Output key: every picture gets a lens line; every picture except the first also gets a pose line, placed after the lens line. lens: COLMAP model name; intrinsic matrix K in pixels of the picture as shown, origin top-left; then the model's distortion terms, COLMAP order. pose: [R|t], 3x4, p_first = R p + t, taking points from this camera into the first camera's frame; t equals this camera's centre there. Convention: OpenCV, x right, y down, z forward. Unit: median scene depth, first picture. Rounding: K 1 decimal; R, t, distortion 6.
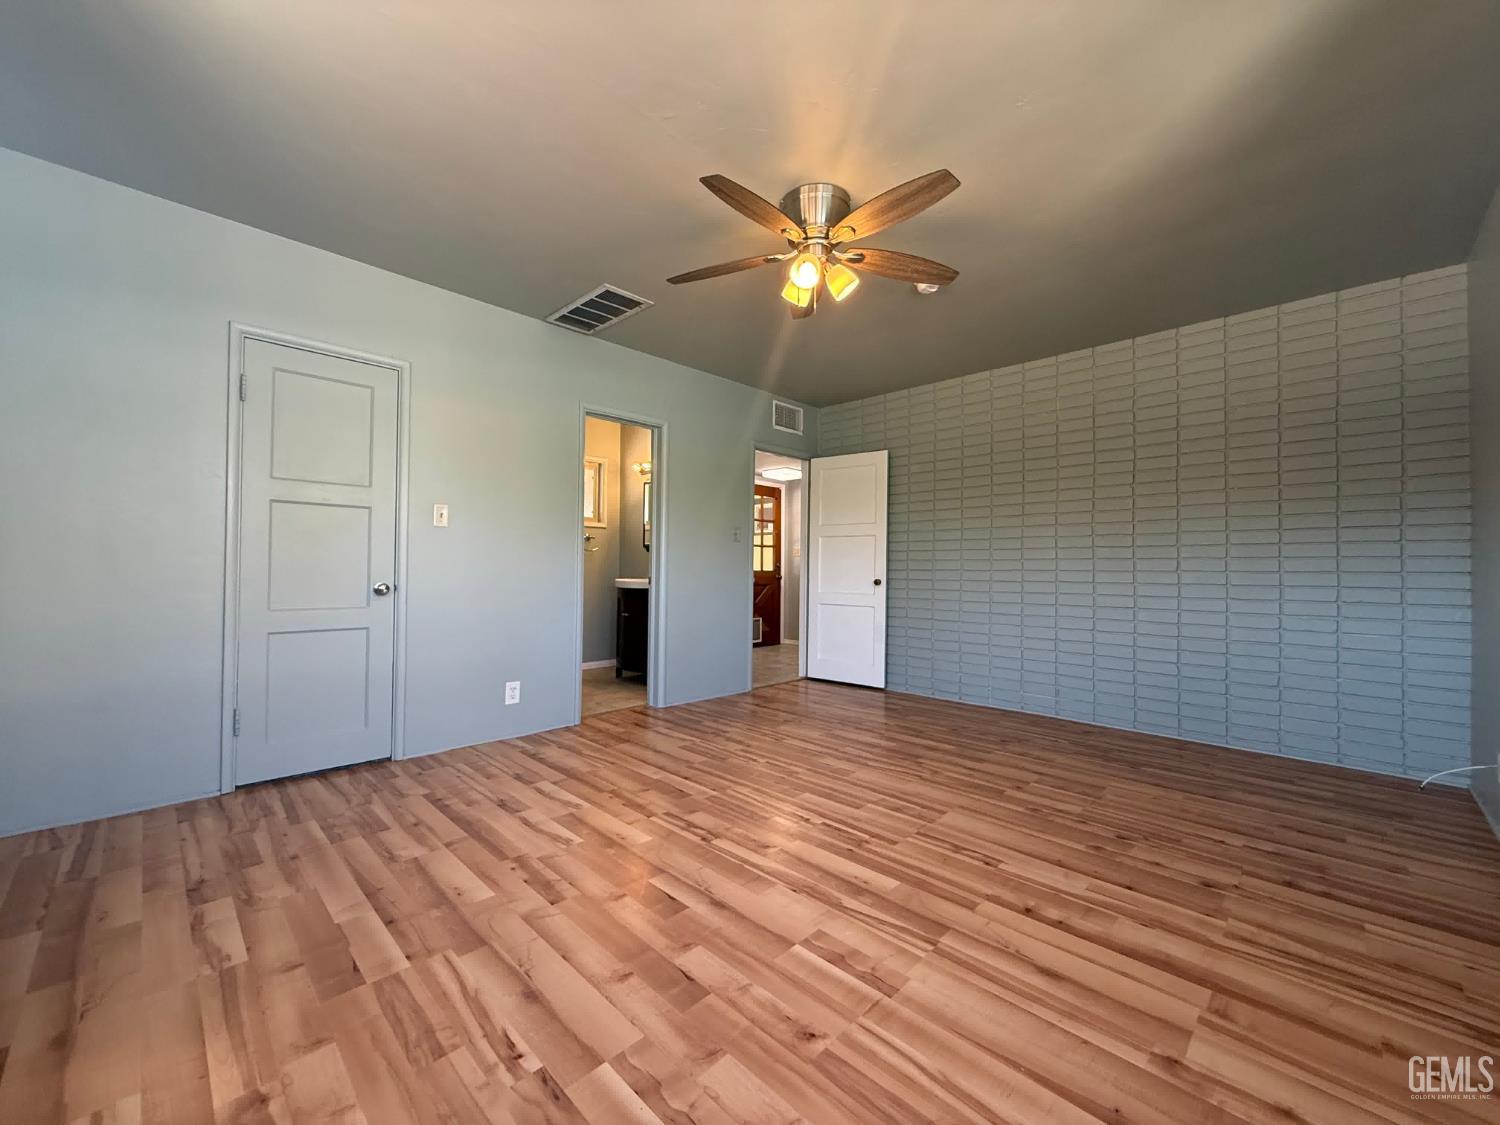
lens RADIAL K [[596.2, 0, 744.4], [0, 596.2, 564.5], [0, 0, 1]] dist [-0.002306, -0.000083]
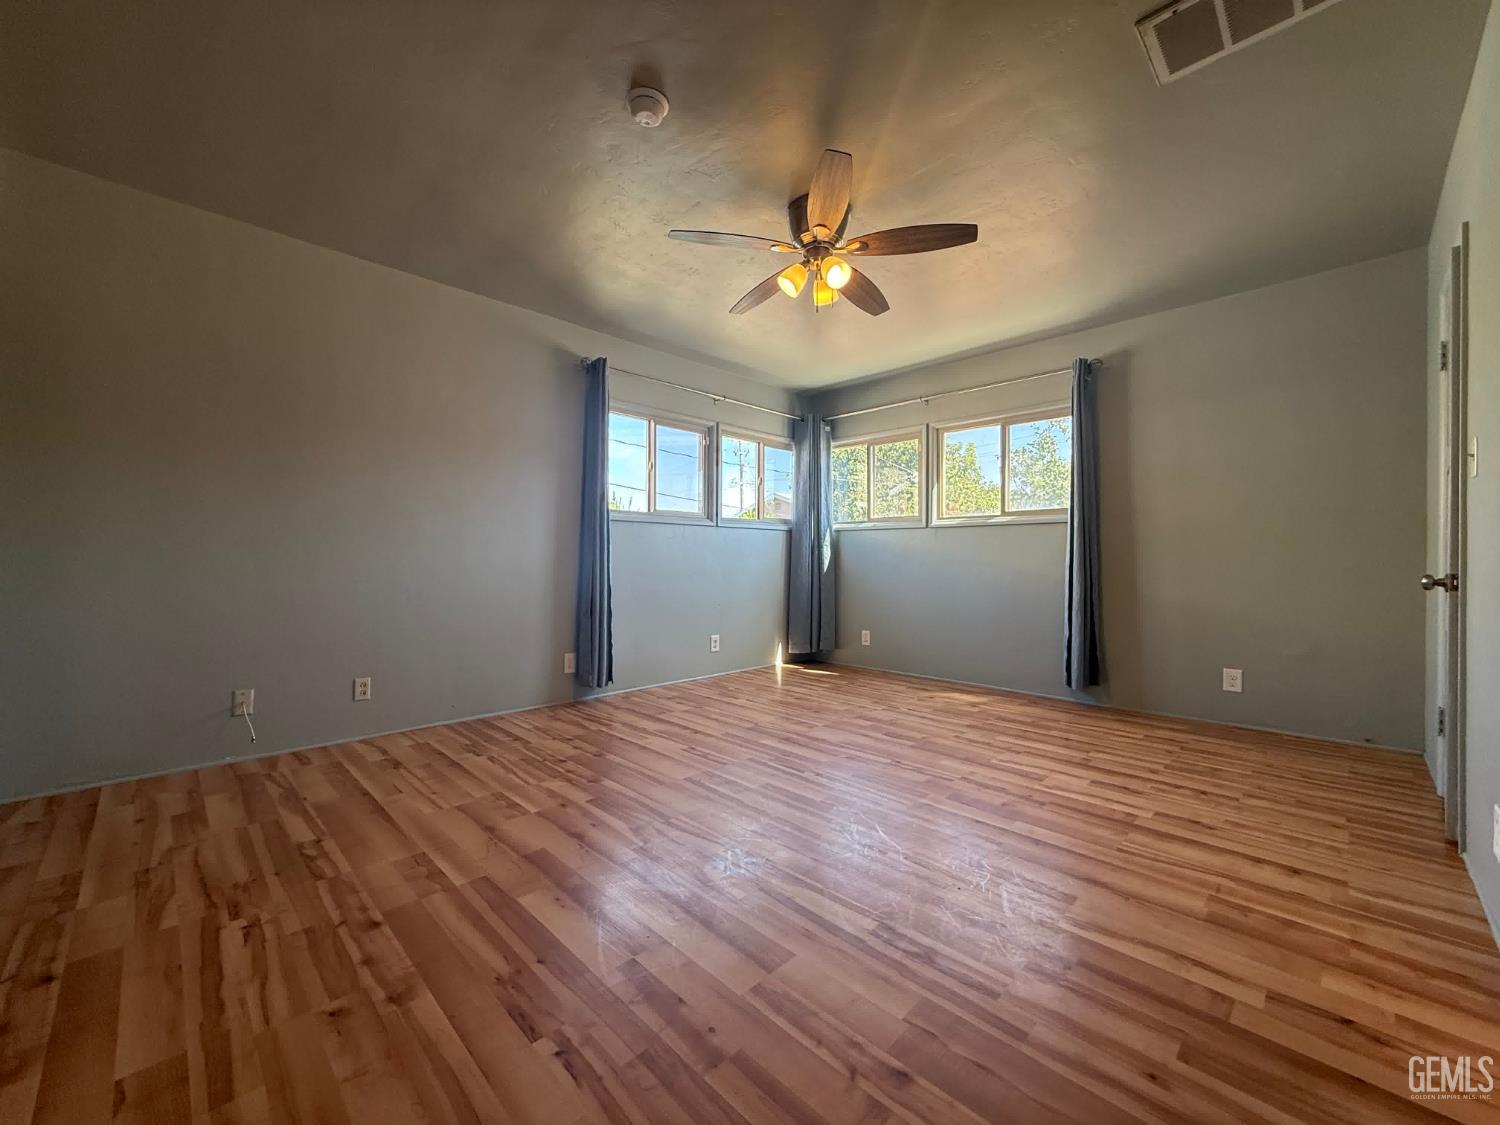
lens RADIAL K [[596.2, 0, 746.4], [0, 596.2, 560.1], [0, 0, 1]] dist [-0.002306, -0.000083]
pose [[-0.999889, -0.014580, 0.003021, 0.241633], [-0.014582, 0.999893, -0.000666, 0.034553], [-0.003011, -0.000710, -0.999995, 2.117609]]
